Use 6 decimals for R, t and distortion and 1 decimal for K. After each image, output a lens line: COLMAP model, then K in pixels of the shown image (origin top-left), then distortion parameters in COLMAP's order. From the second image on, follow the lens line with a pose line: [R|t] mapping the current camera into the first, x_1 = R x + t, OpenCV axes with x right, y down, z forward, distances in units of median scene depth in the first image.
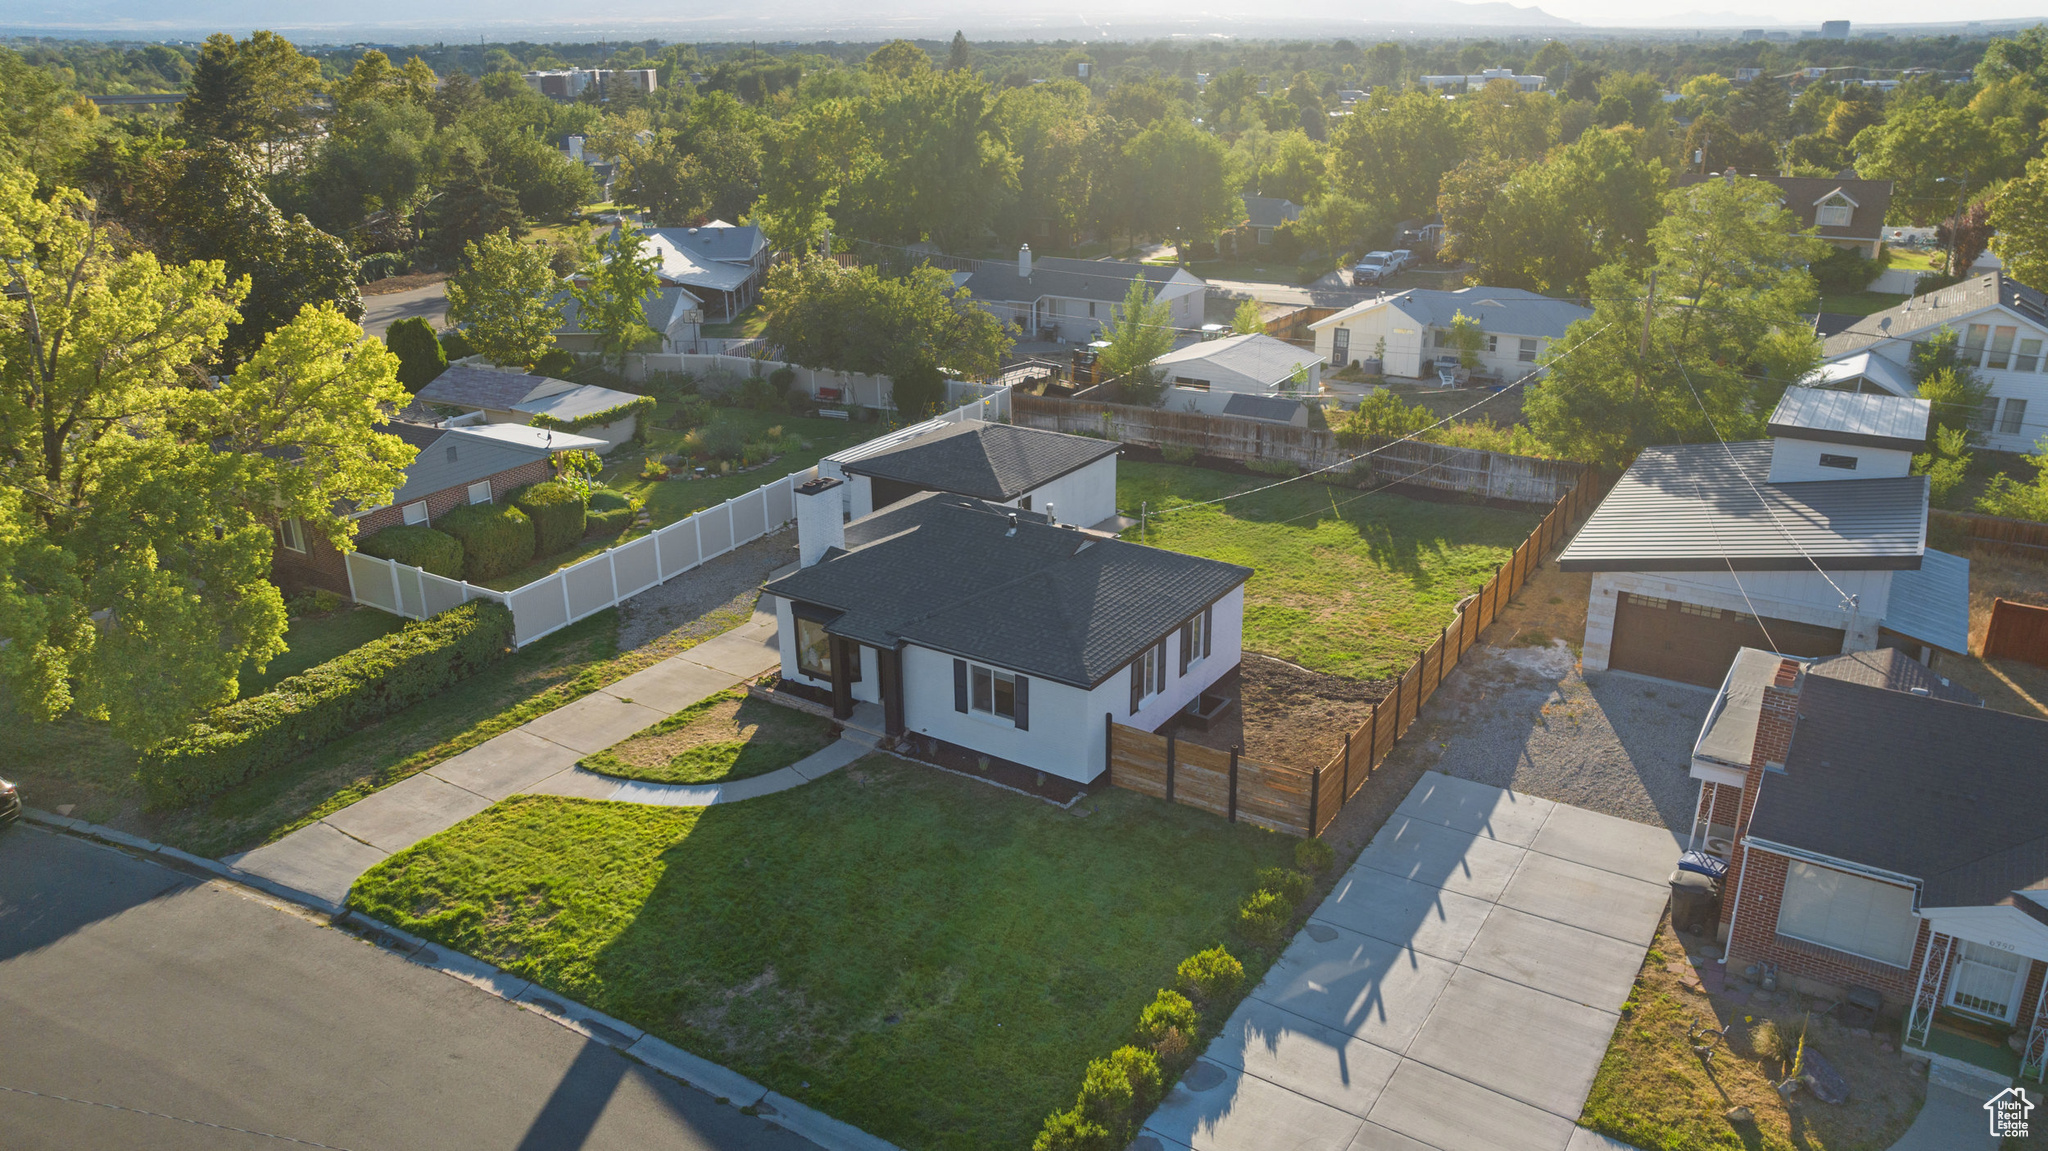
lens RADIAL K [[1436.0, 0, 1024.0], [0, 1436.0, 575.5], [0, 0, 1]] dist [-0.013607, -0.005401]
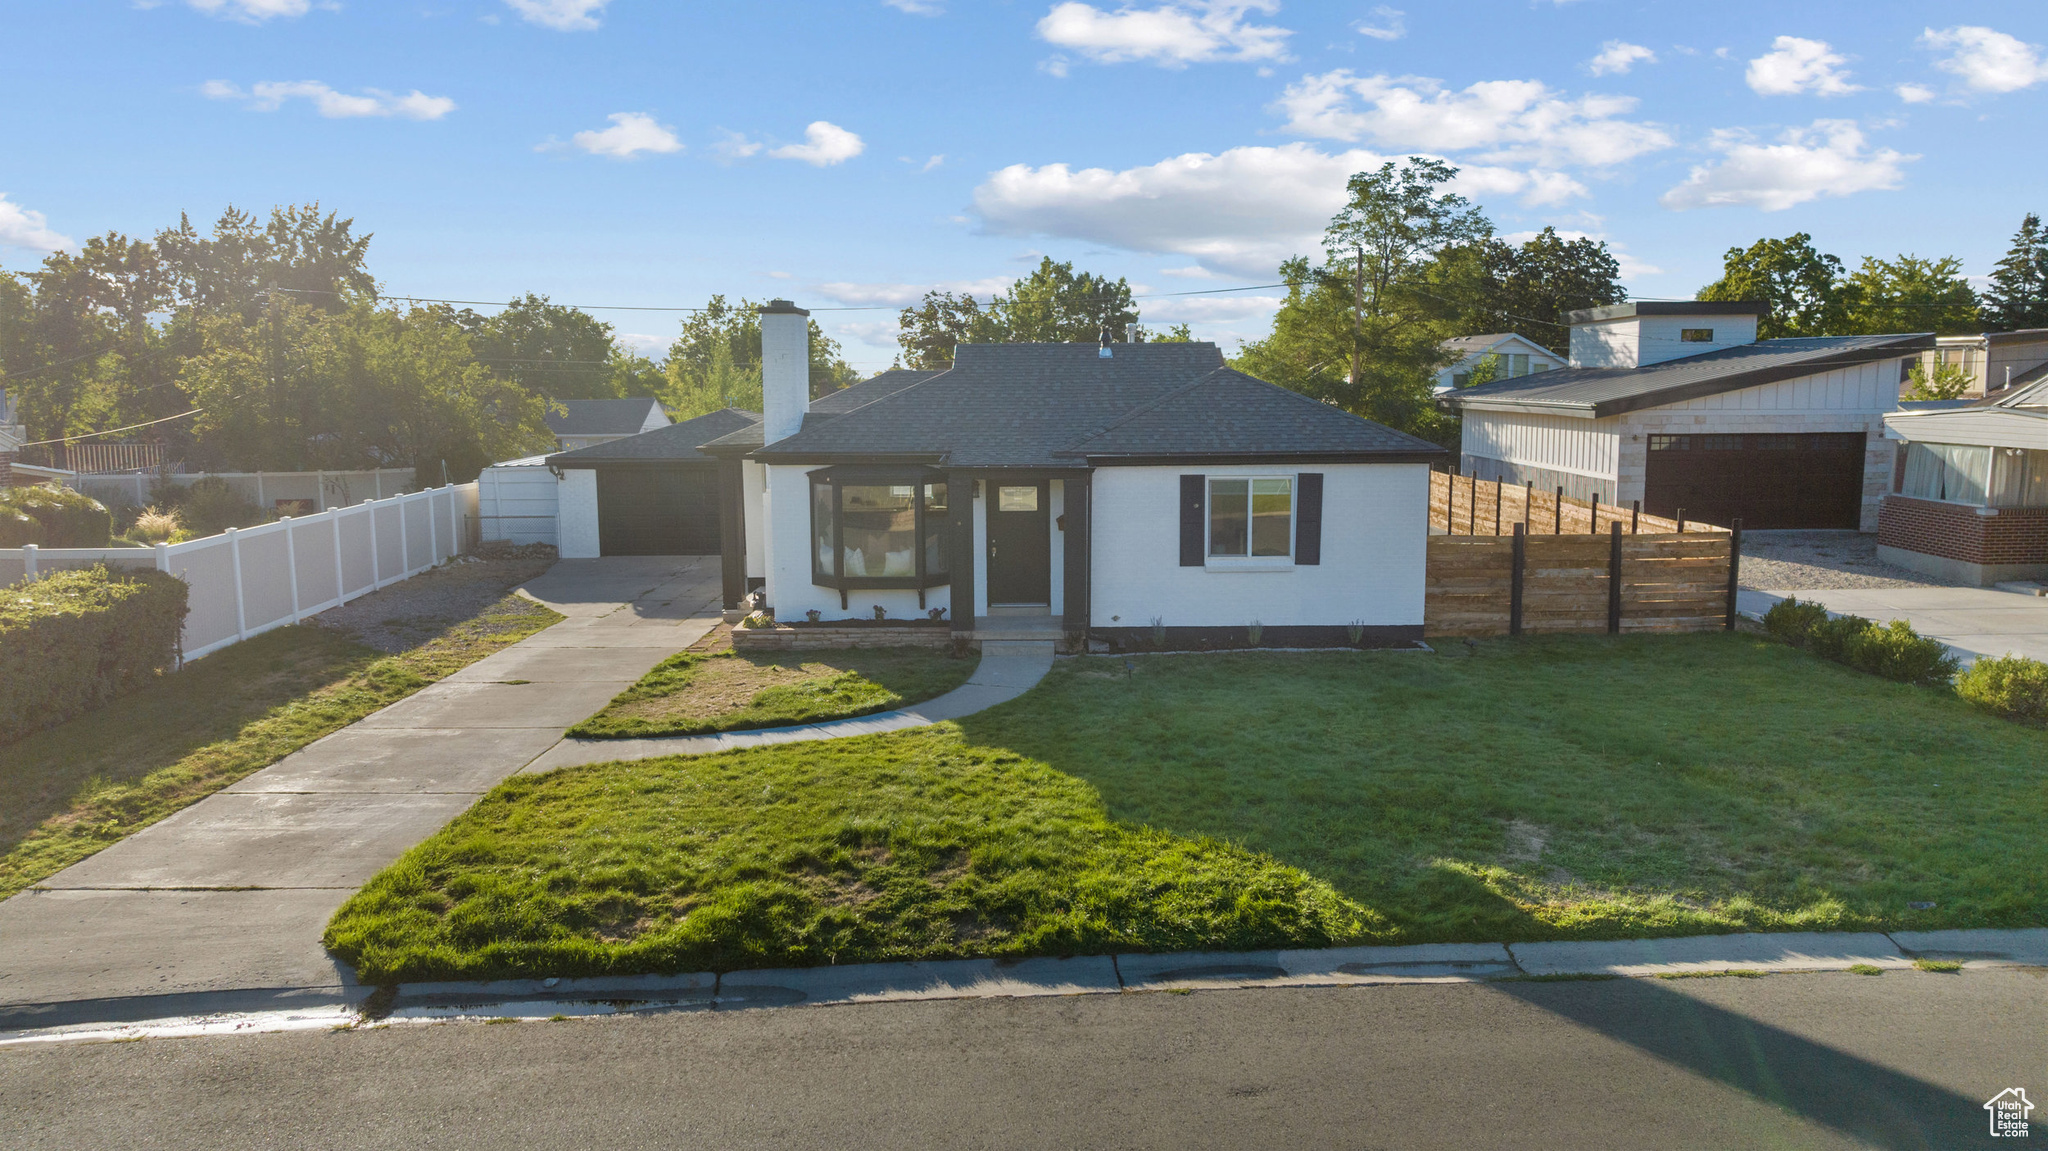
lens RADIAL K [[1436.0, 0, 1024.0], [0, 1436.0, 575.5], [0, 0, 1]] dist [-0.013607, -0.005401]
pose [[0.843377, -0.070949, 0.532617, -0.451464], [0.187341, 0.967871, -0.167718, 0.196056], [-0.503605, 0.241230, 0.829572, 0.529915]]
